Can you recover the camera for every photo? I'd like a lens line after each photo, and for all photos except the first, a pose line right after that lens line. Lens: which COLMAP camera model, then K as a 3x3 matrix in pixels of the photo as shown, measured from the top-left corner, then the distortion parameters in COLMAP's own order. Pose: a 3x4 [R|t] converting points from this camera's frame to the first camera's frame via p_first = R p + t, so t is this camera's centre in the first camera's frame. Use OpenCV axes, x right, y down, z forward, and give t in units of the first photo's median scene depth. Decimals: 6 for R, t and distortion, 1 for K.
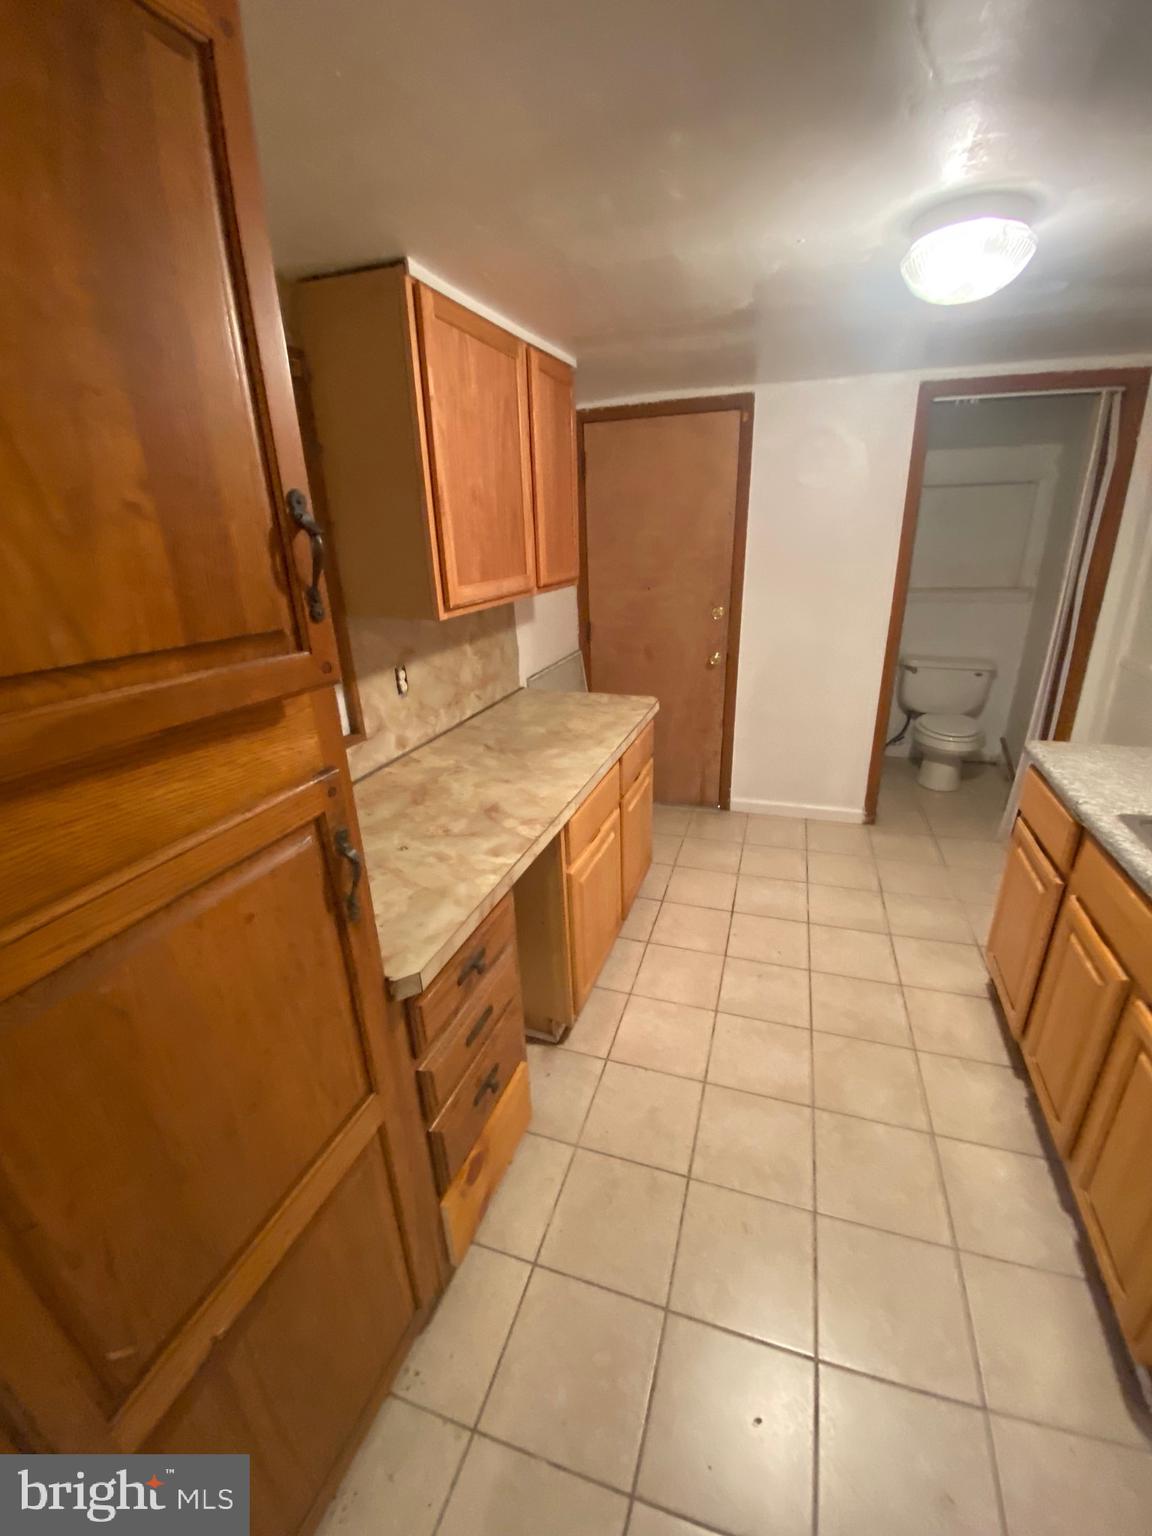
lens RADIAL K [[614.8, 0, 584.6], [0, 614.8, 768.3], [0, 0, 1]] dist [0.054986, -0.042241]
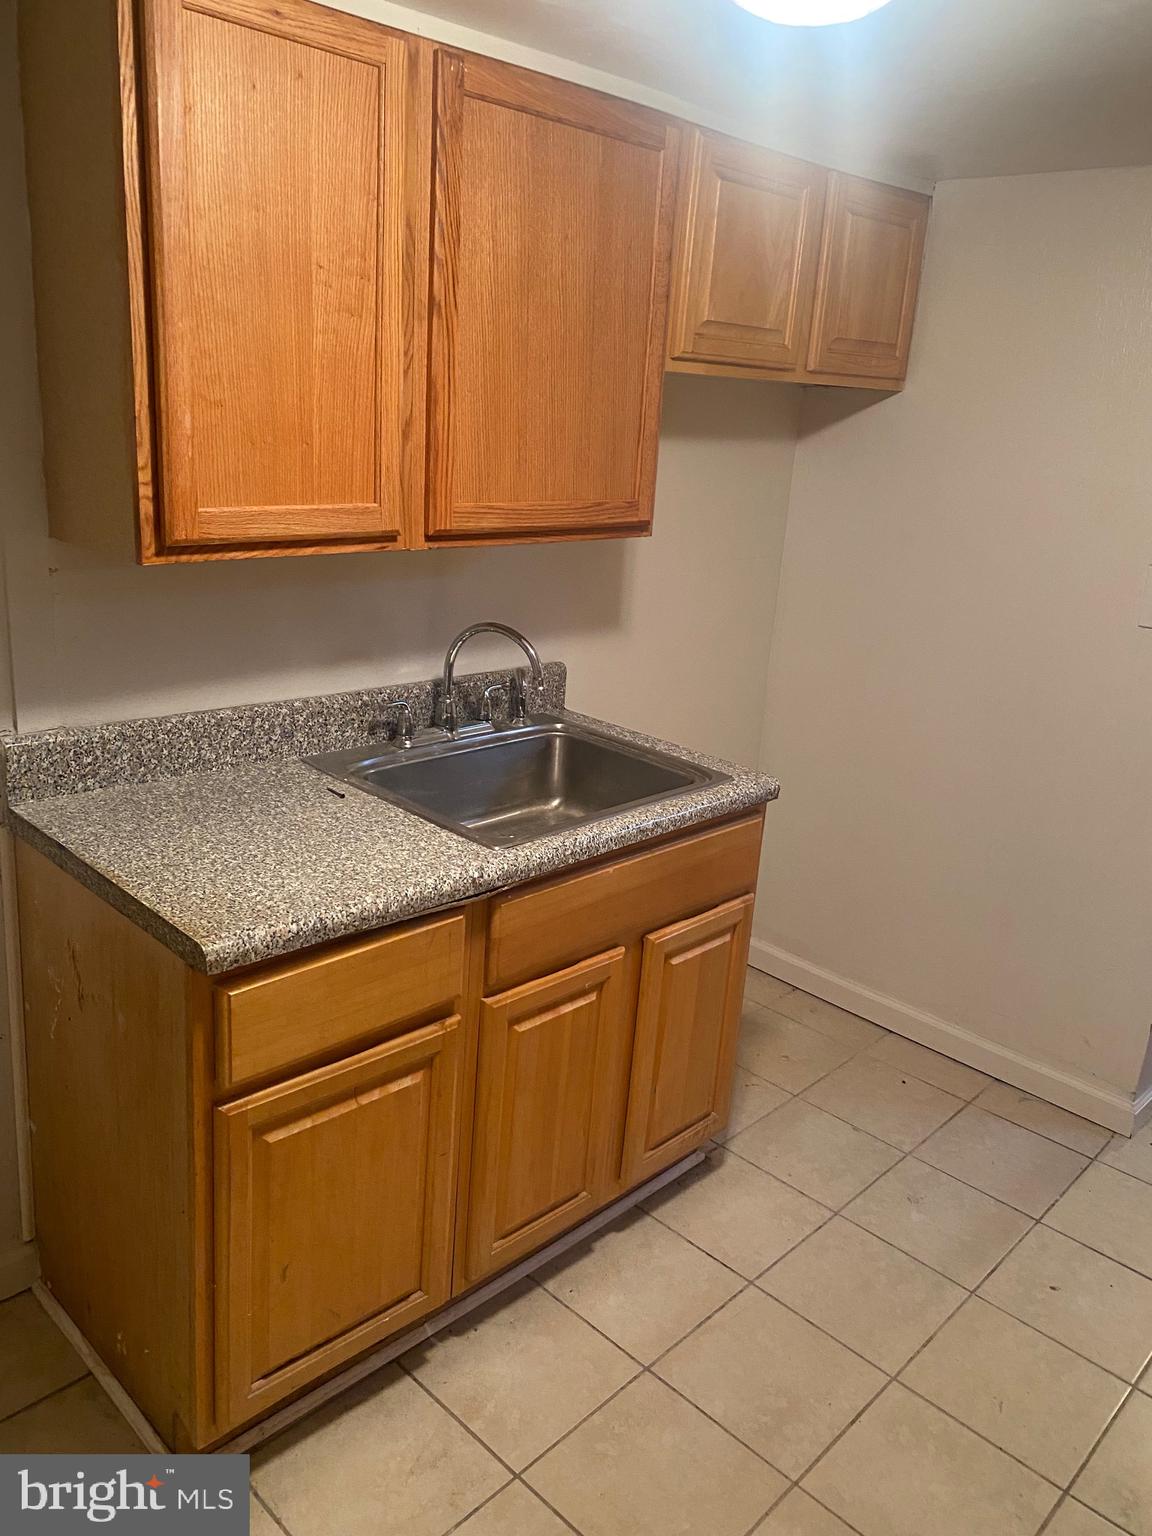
lens RADIAL K [[1191.0, 0, 540.0], [0, 1191.0, 748.9], [0, 0, 1]] dist [0.012484, -0.012068]
pose [[-0.897507, -0.149813, 0.414775, 0.224794], [0.125402, 0.815005, 0.565722, -0.577220], [-0.422796, 0.559753, -0.712685, 1.432206]]
